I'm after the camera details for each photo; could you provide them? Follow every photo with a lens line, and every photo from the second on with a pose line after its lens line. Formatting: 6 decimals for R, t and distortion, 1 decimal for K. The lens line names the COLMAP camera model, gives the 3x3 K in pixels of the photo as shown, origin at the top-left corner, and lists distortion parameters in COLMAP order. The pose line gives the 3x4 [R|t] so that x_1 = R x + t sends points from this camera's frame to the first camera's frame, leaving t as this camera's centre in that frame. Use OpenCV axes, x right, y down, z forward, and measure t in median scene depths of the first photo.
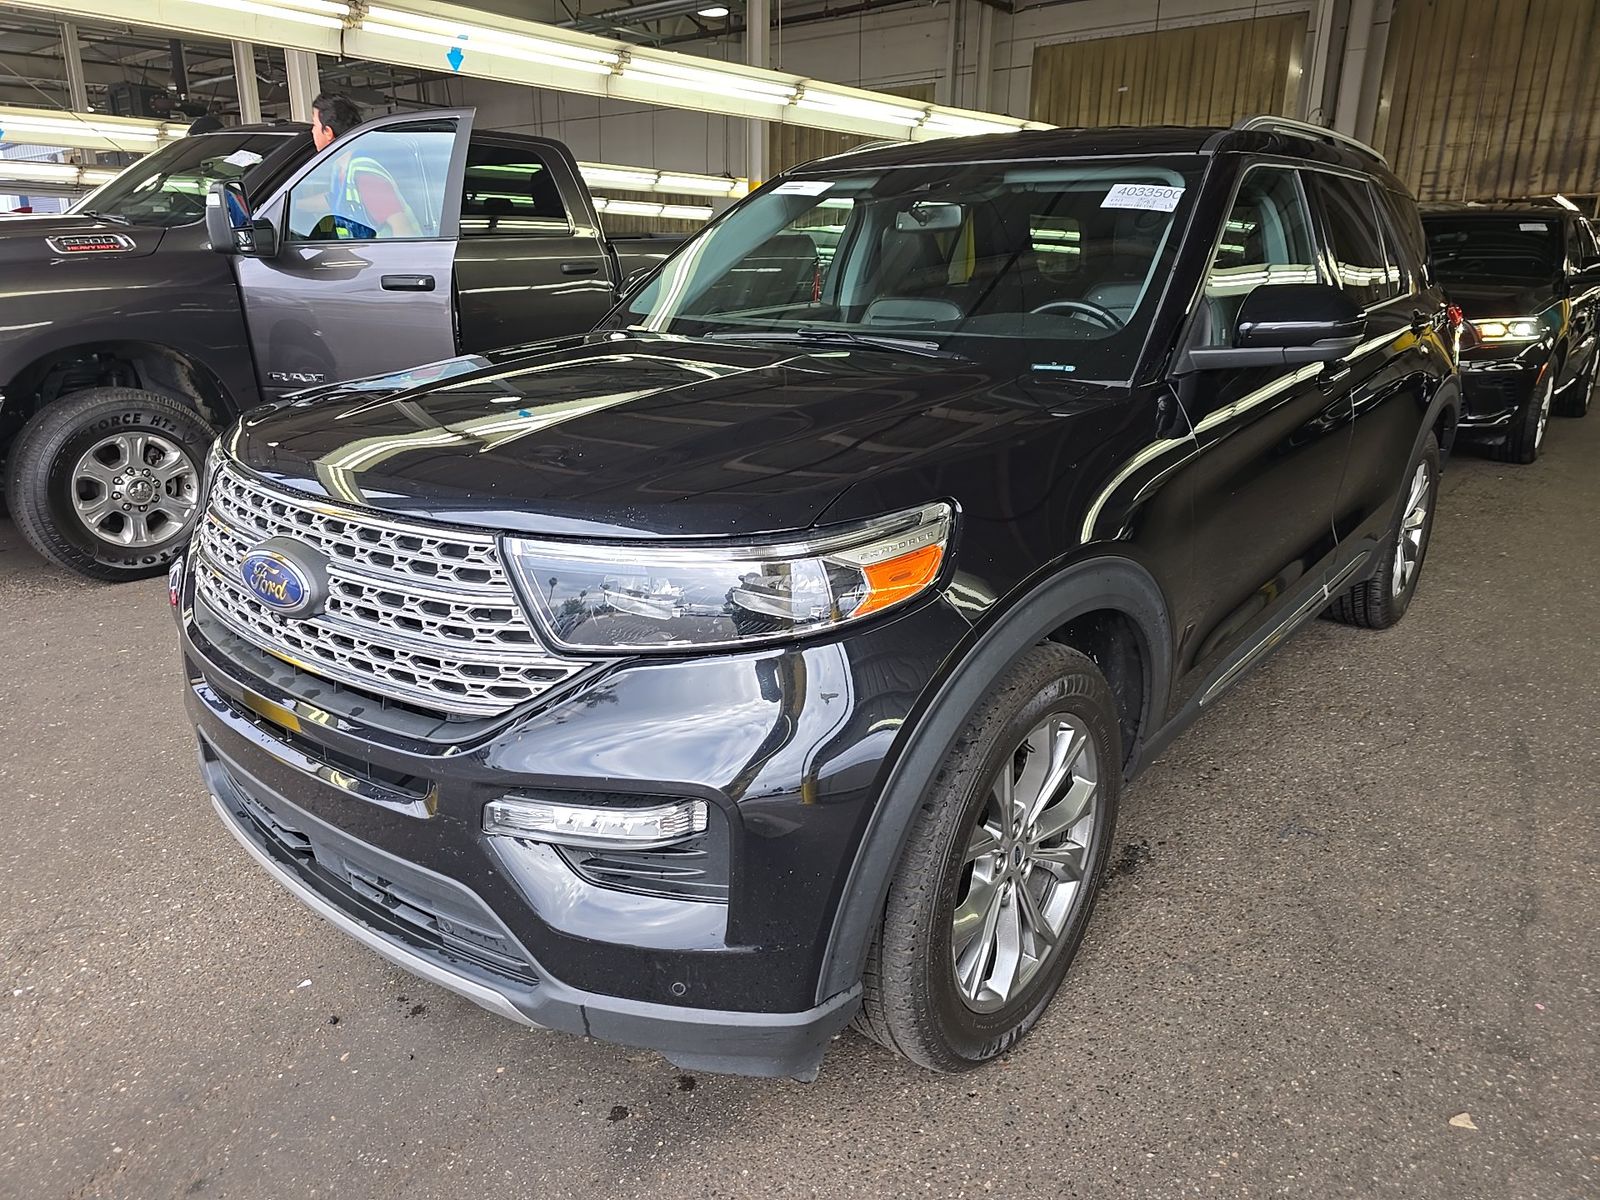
lens RADIAL K [[1077.4, 0, 800.0], [0, 1077.4, 600.0], [0, 0, 1]] dist [0.048016, -0.036935]
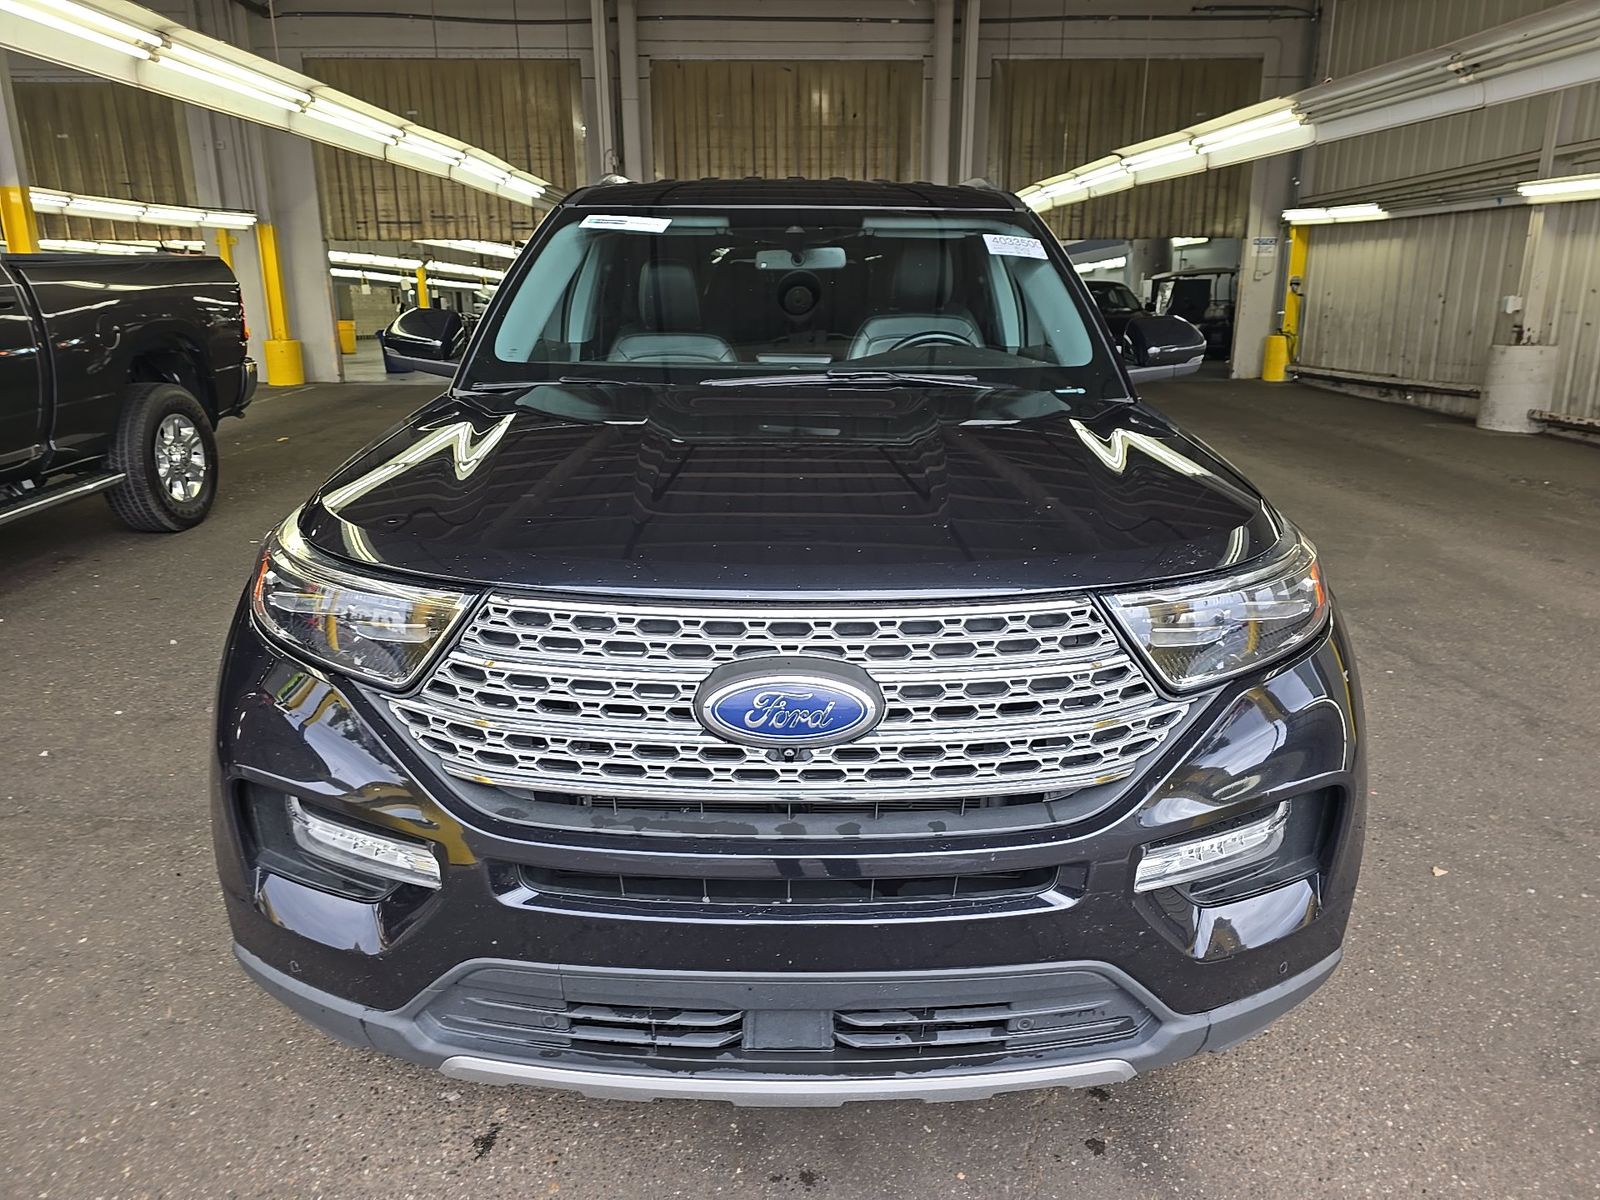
lens RADIAL K [[1078.5, 0, 797.8], [0, 1078.5, 591.4], [0, 0, 1]] dist [0.047021, -0.044943]
pose [[0.769363, -0.179547, 0.613061, -0.148741], [0.193806, 0.980061, 0.043812, -0.021715], [-0.608703, 0.085108, 0.788820, 0.052935]]
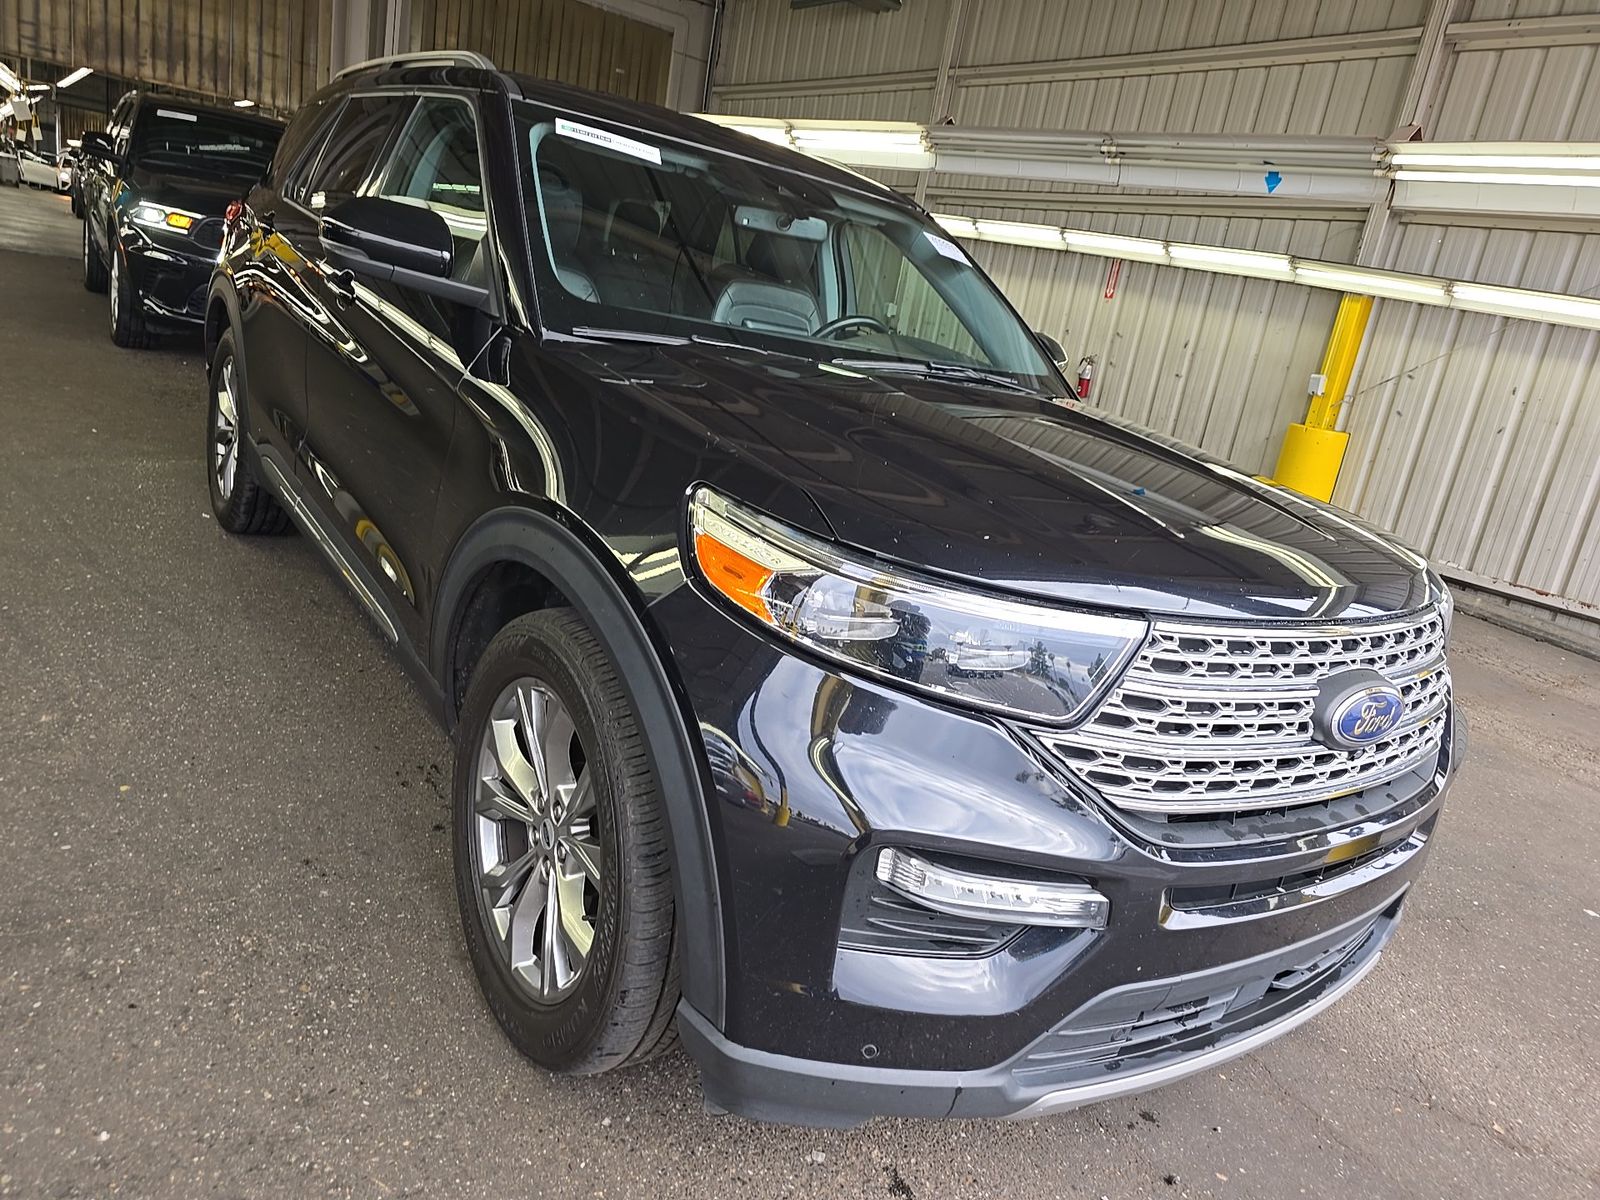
lens RADIAL K [[1077.4, 0, 800.0], [0, 1077.4, 600.0], [0, 0, 1]] dist [0.048016, -0.036935]
pose [[0.252044, -0.235012, 0.938746, -0.229100], [0.110097, 0.970728, 0.213459, -0.058077], [-0.961433, 0.049552, 0.270540, 0.187843]]
